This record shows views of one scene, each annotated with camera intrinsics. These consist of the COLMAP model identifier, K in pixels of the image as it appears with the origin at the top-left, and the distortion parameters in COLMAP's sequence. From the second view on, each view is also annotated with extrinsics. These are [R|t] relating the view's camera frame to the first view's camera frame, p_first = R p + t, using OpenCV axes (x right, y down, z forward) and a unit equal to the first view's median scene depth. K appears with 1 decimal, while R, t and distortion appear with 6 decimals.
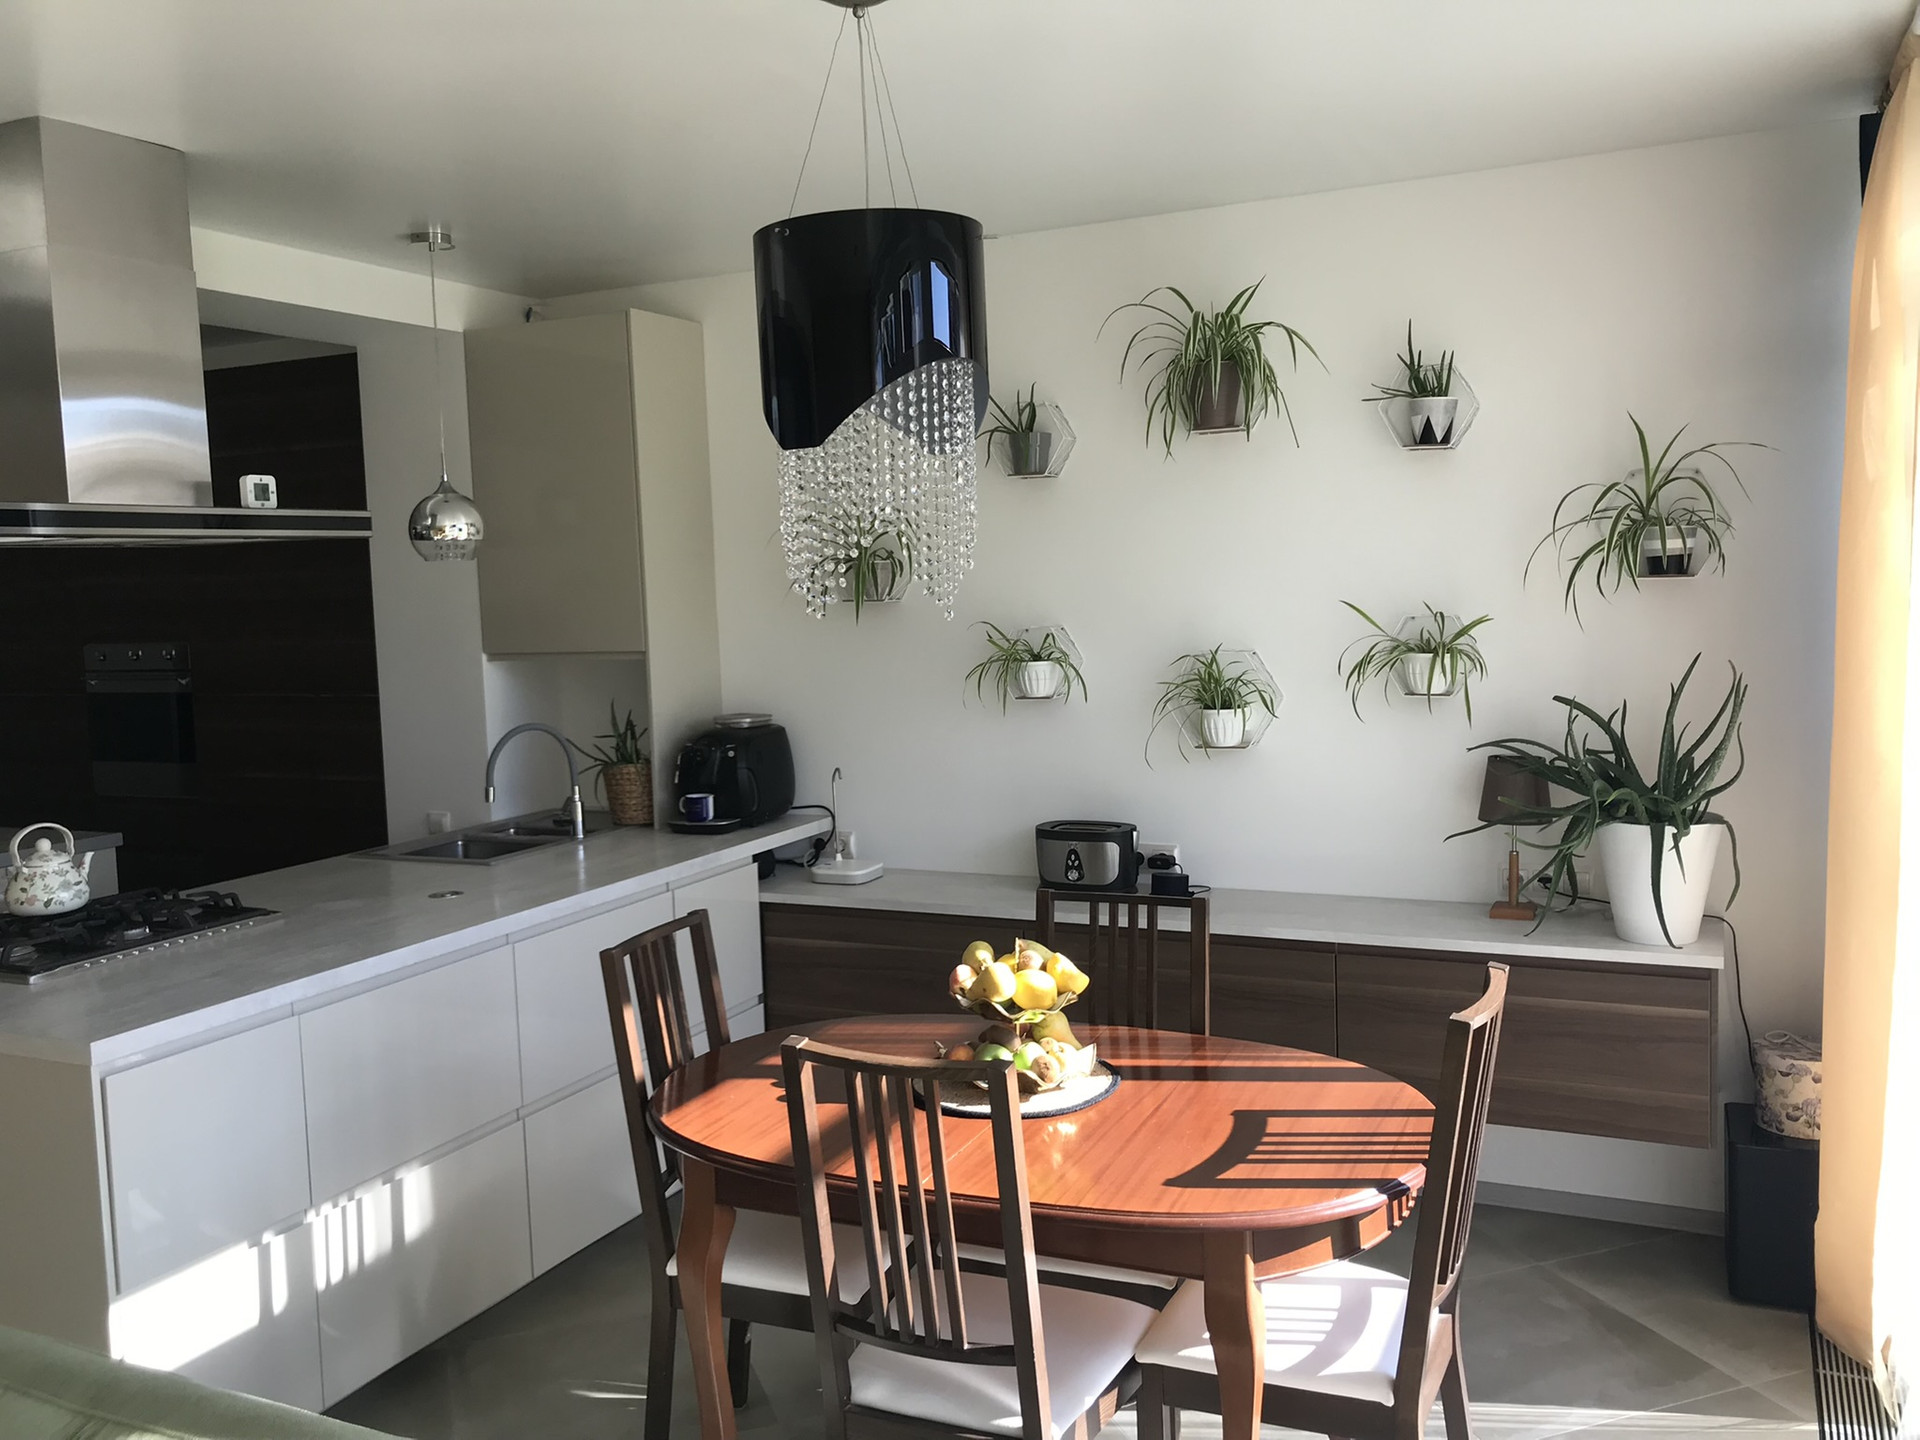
lens RADIAL K [[1587.9, 0, 954.3], [0, 1587.9, 707.9], [0, 0, 1]] dist [0.034692, -0.051315]
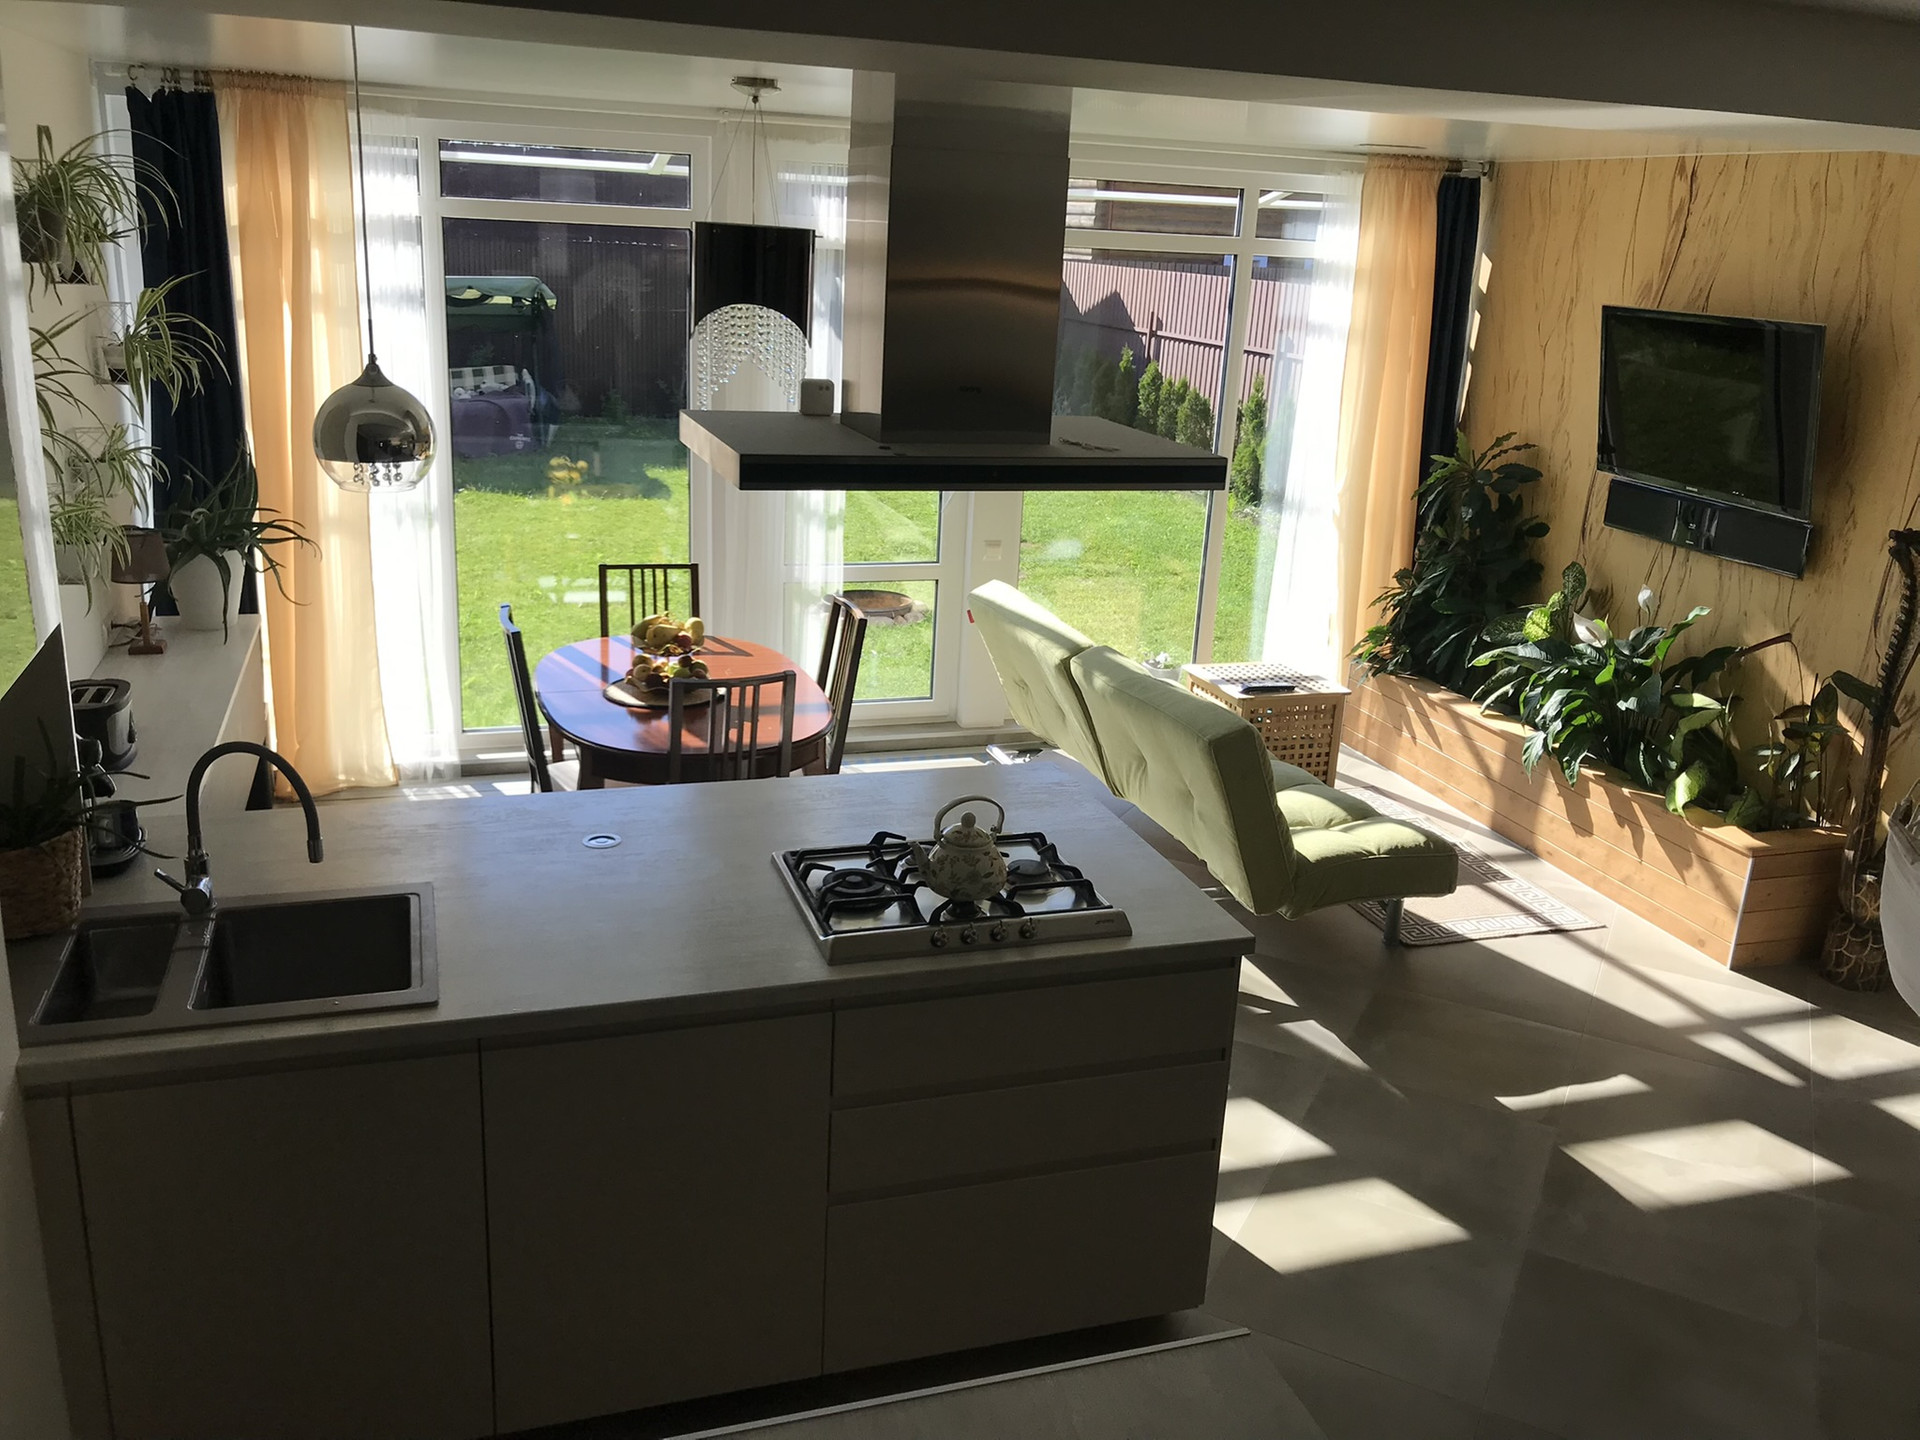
lens RADIAL K [[1587.9, 0, 950.7], [0, 1587.9, 708.4], [0, 0, 1]] dist [0.034692, -0.051315]
pose [[-0.699145, -0.205493, 0.684813, -0.962304], [0.039303, 0.945313, 0.323787, -0.213284], [-0.713899, 0.253289, -0.652835, 1.310667]]
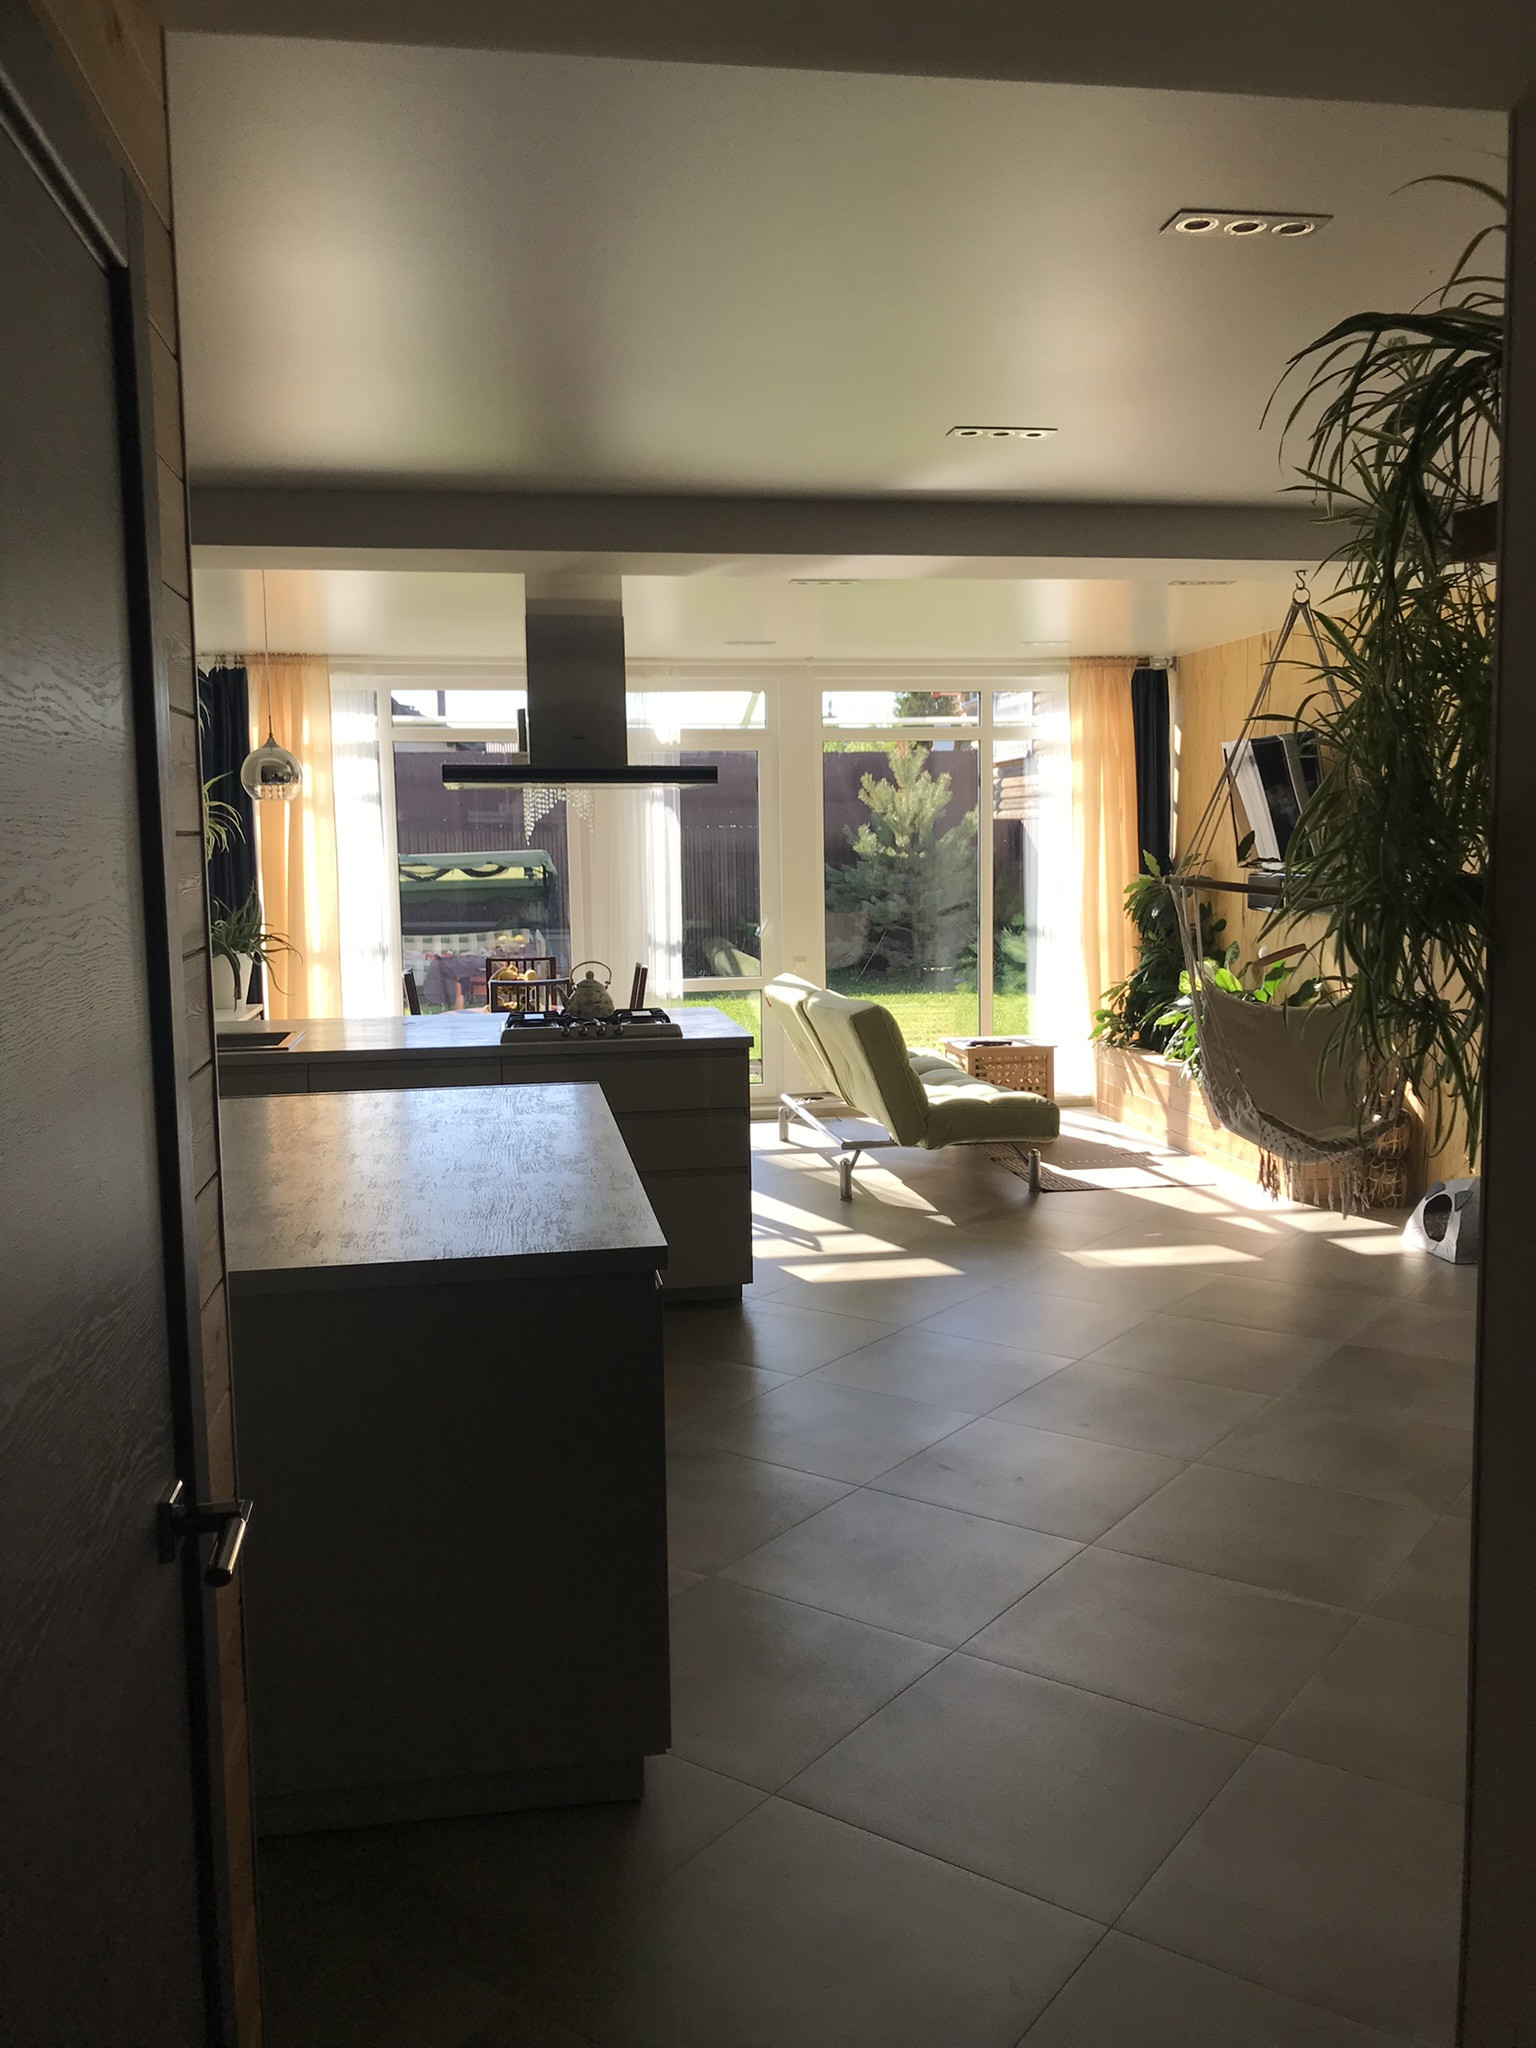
lens RADIAL K [[1693.8, 0, 788.8], [0, 1693.8, 1036.8], [0, 0, 1]] dist [0.034692, -0.051315]
pose [[-0.584075, -0.046309, 0.810378, -1.703067], [0.106740, 0.985319, 0.133238, -0.044641], [-0.804651, 0.164320, -0.570557, 1.510102]]
